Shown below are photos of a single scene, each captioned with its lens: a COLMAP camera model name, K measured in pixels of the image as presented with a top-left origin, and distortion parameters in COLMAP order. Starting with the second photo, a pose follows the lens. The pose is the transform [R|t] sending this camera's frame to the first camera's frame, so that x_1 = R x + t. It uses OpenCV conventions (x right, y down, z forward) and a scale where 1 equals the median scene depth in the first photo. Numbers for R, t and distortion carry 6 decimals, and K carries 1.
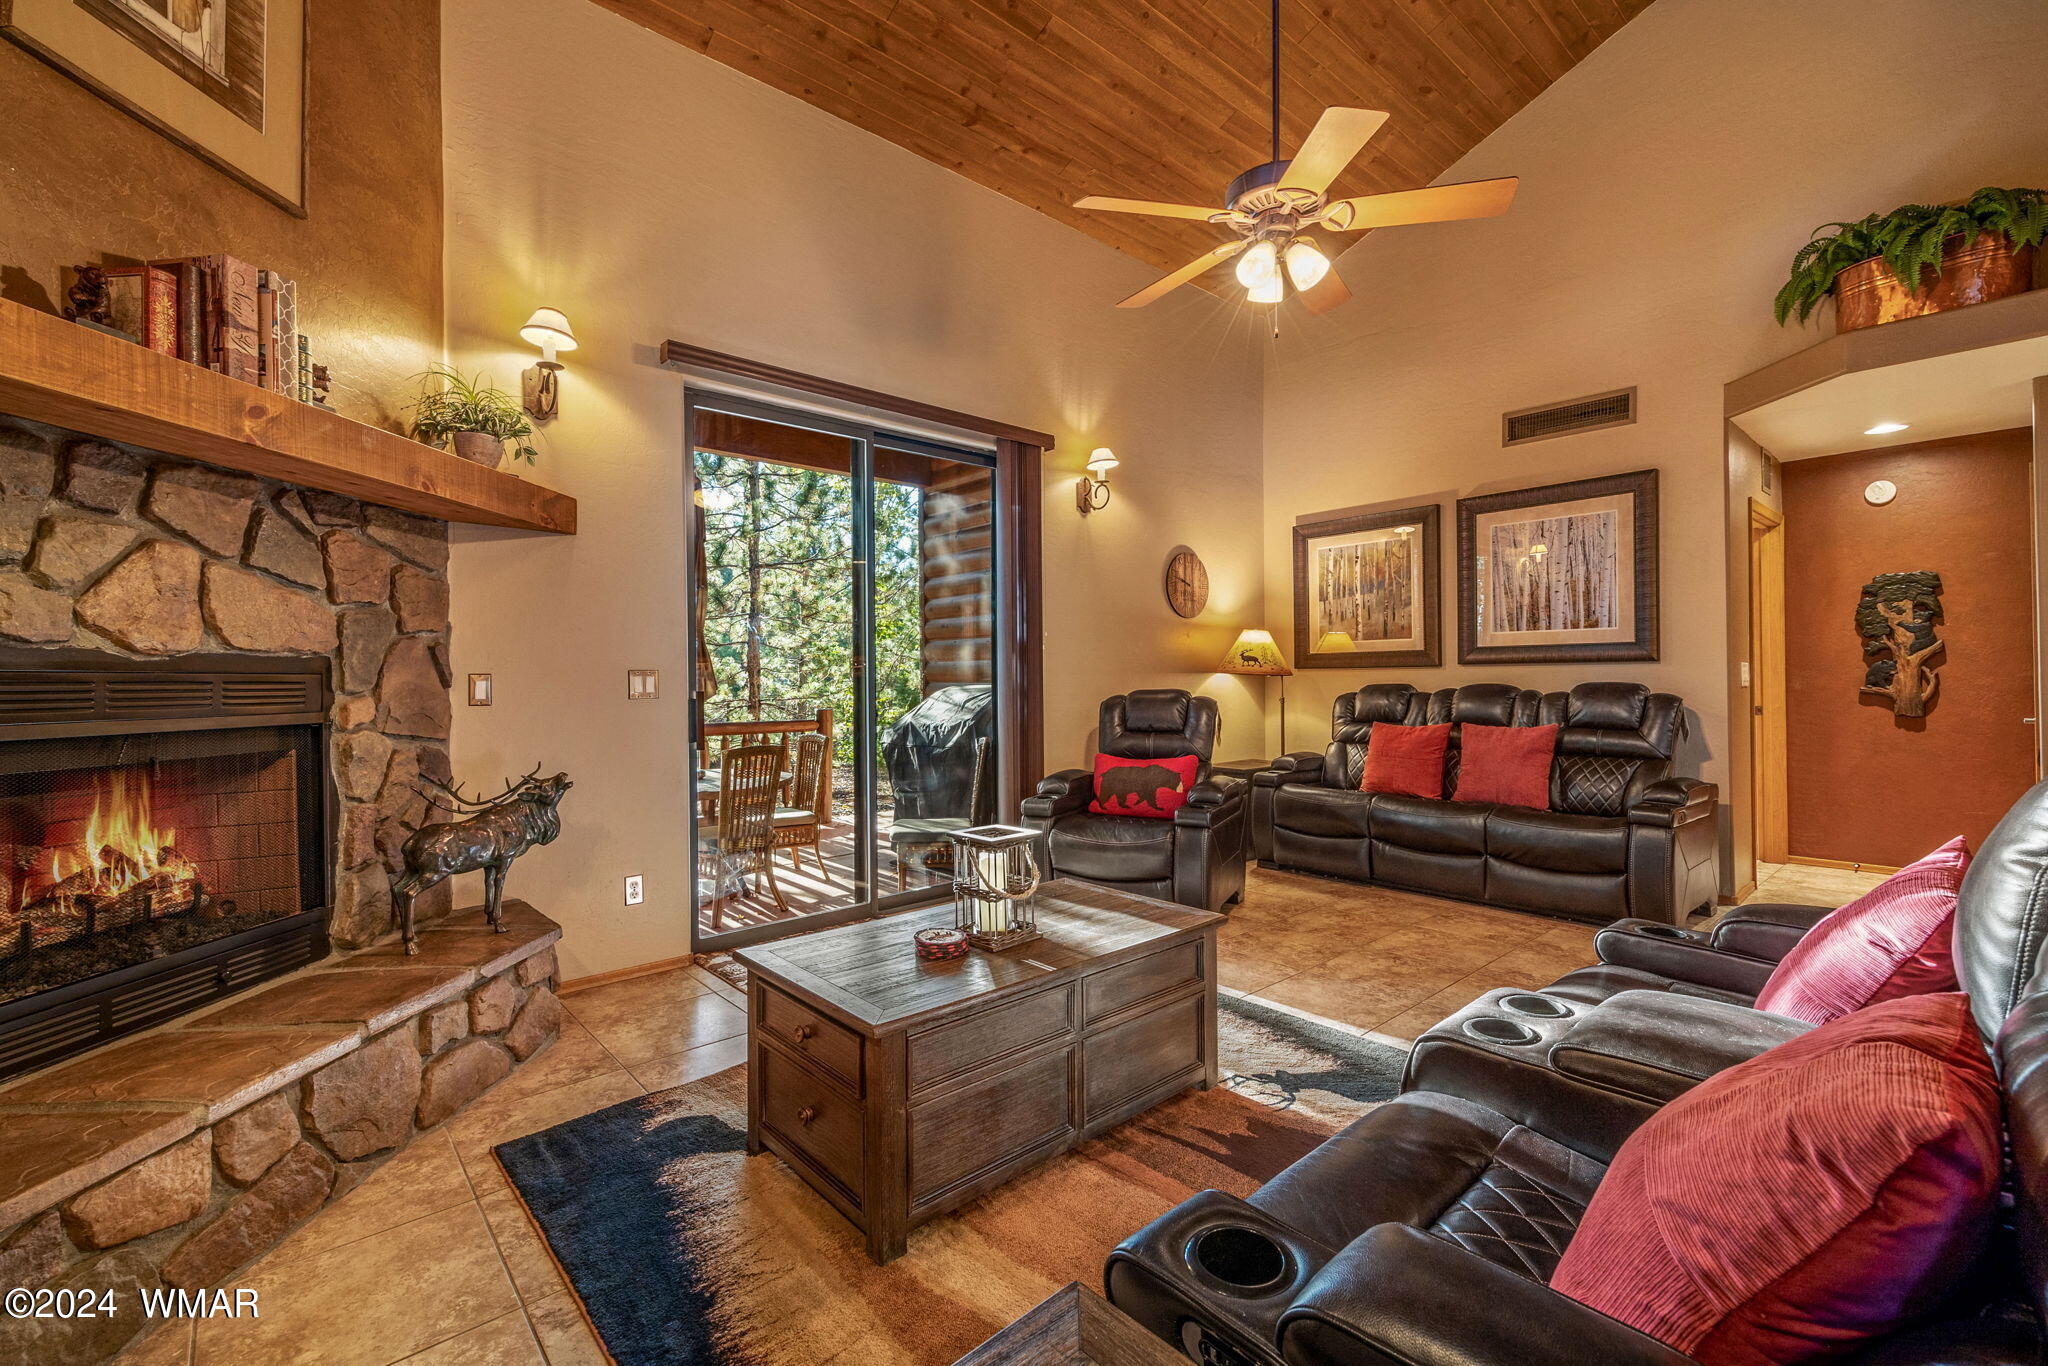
lens RADIAL K [[878.0, 0, 1014.8], [0, 878.0, 676.5], [0, 0, 1]] dist [0.011159, -0.000143]
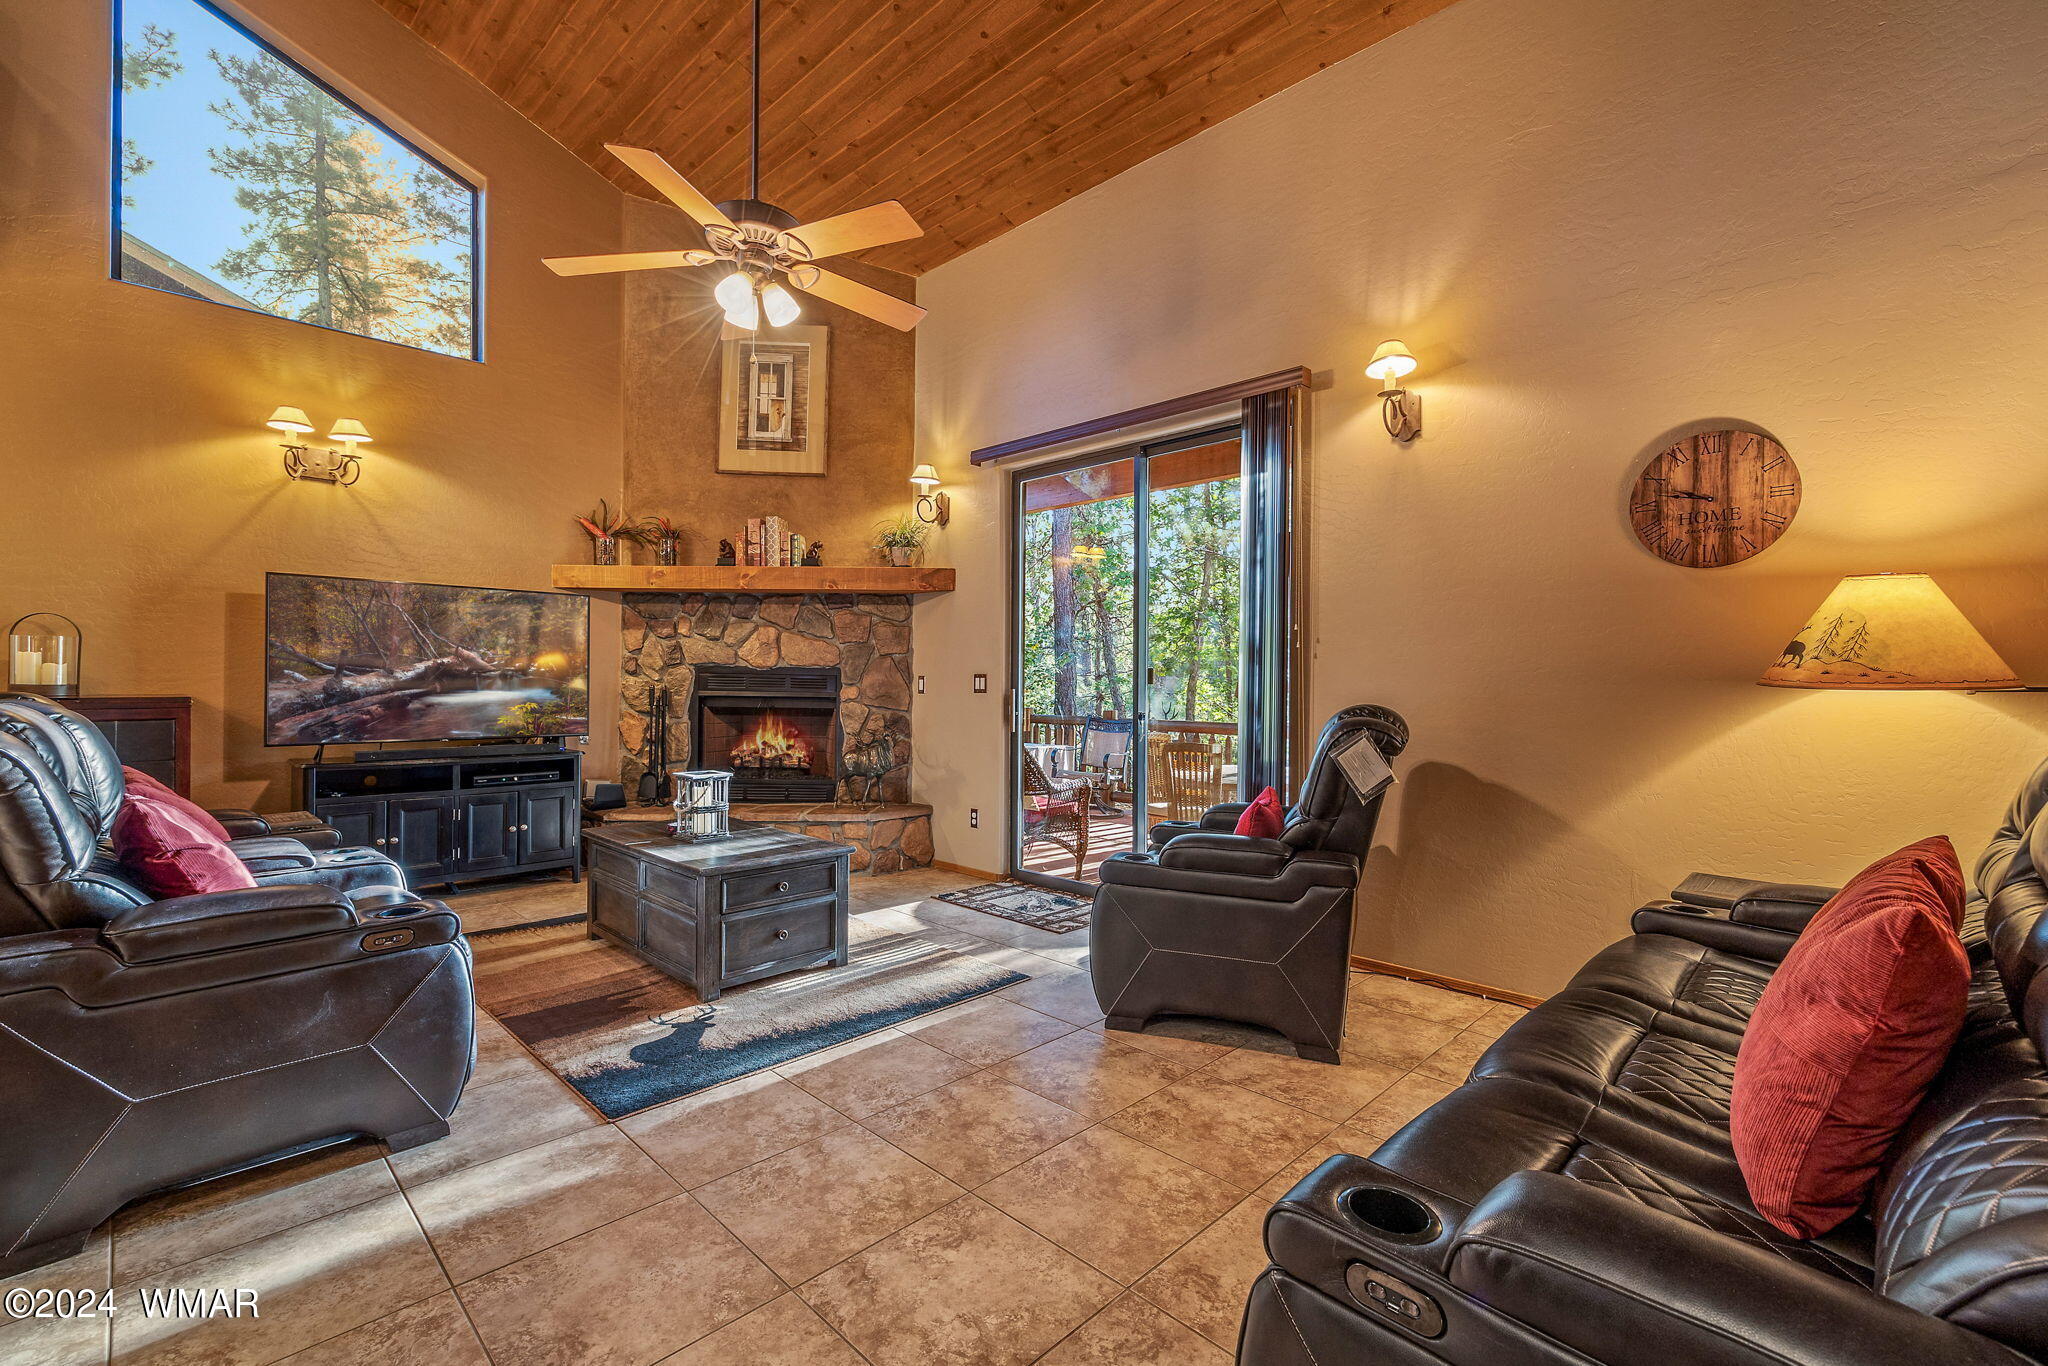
lens RADIAL K [[878.0, 0, 1014.8], [0, 878.0, 676.5], [0, 0, 1]] dist [0.011159, -0.000143]
pose [[0.066022, 0.002649, -0.997815, 1.386021], [-0.009076, 0.999957, 0.002055, -0.008312], [0.997777, 0.008920, 0.066044, 1.241834]]
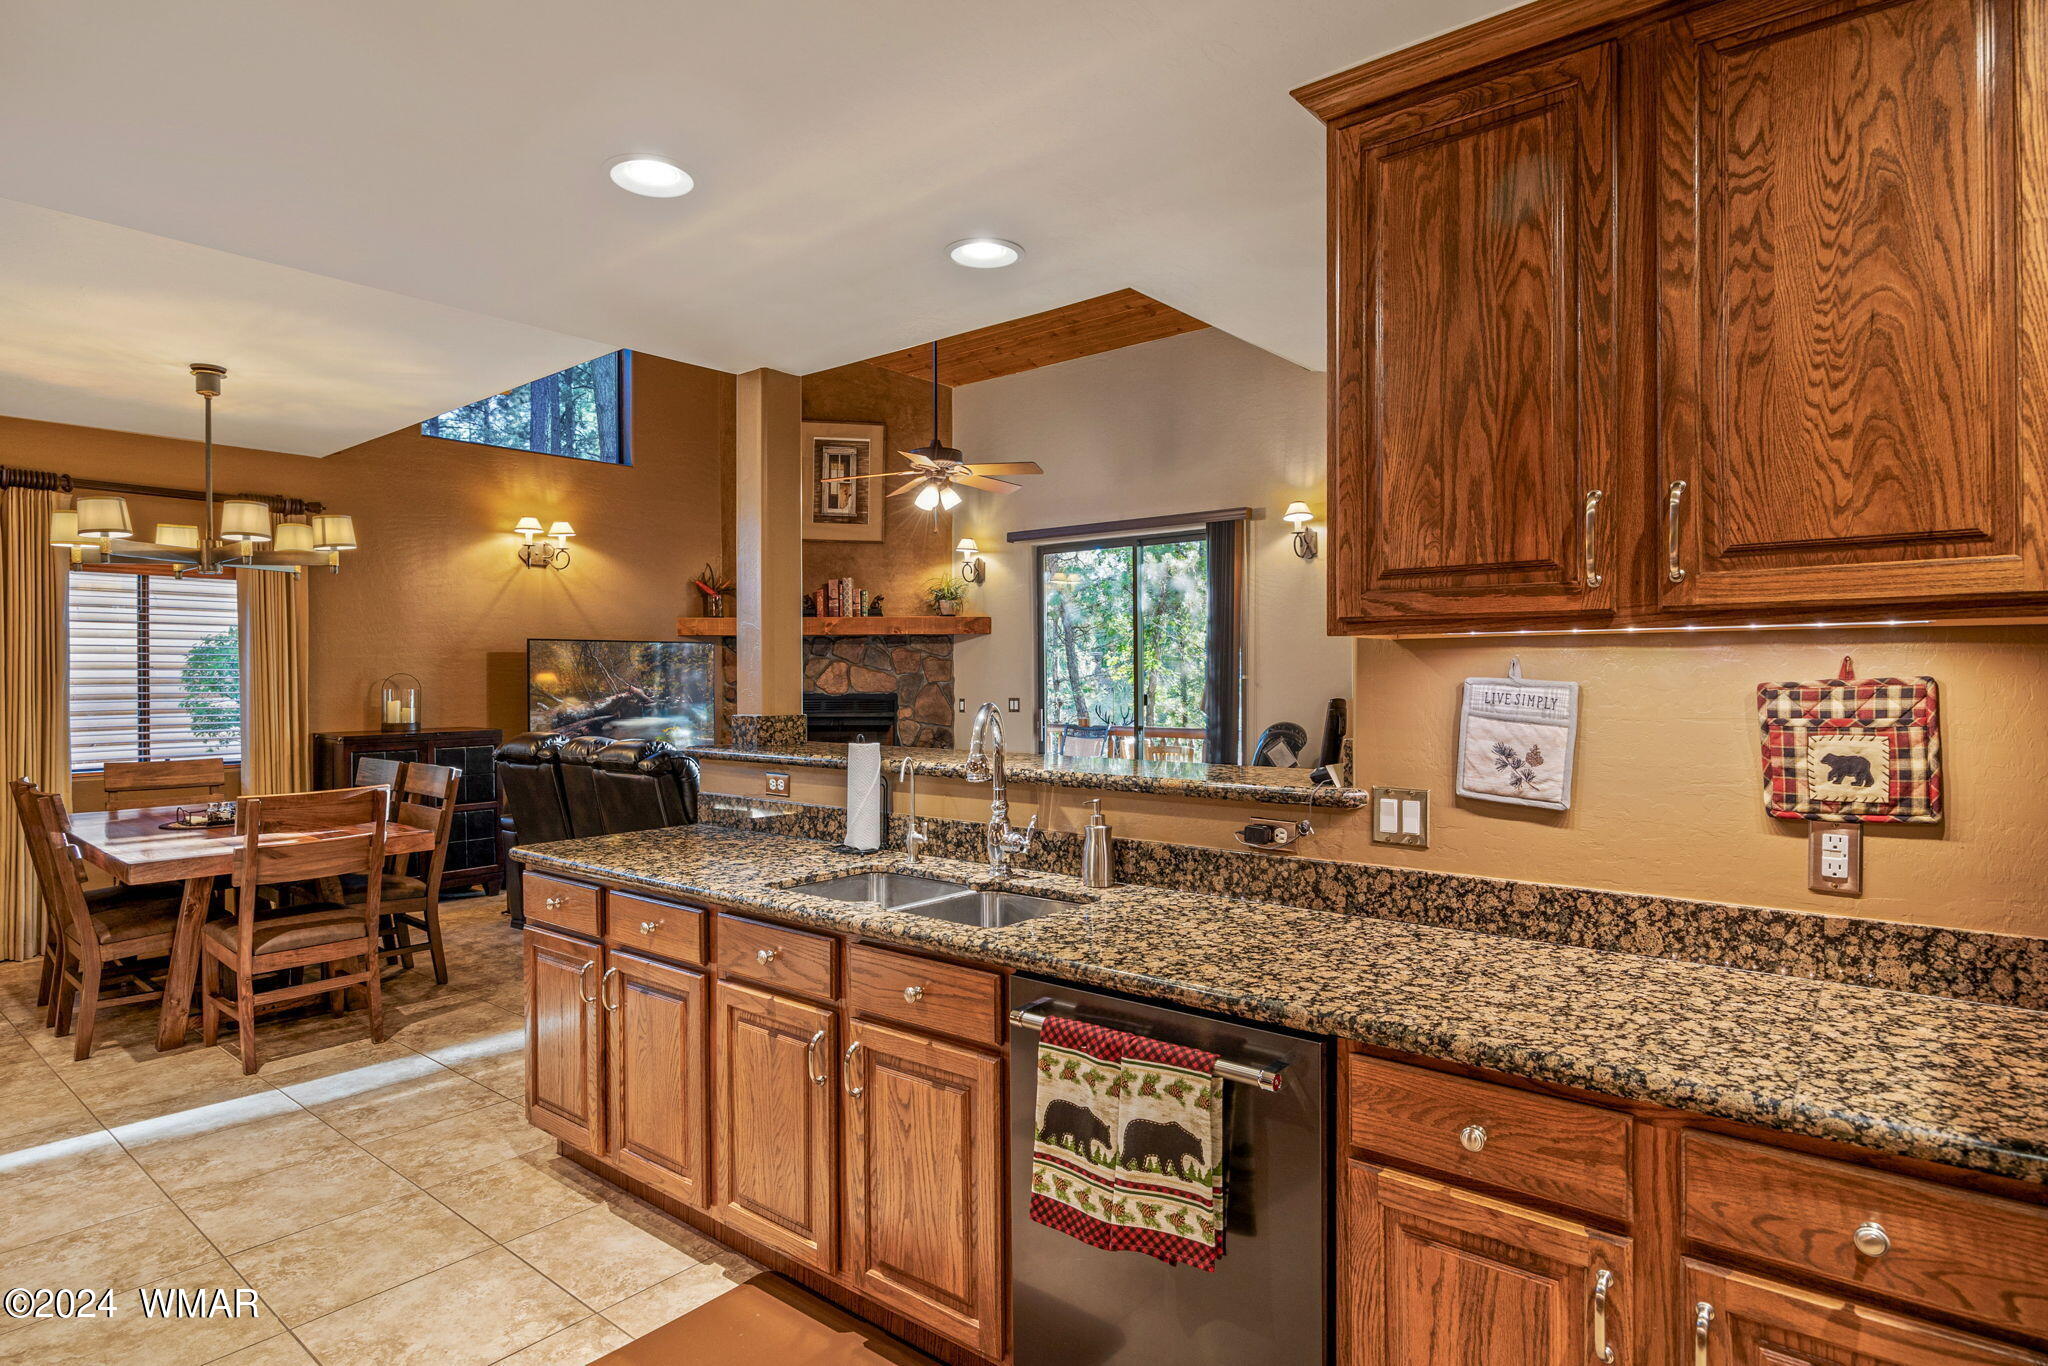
lens RADIAL K [[1106.7, 0, 991.4], [0, 1106.7, 676.4], [0, 0, 1]] dist [0.000426, -0.000037]
pose [[0.139103, 0.009897, -0.990228, 2.644535], [0.006718, 0.999918, 0.010937, -0.107969], [0.990255, -0.008174, 0.139025, 0.778725]]
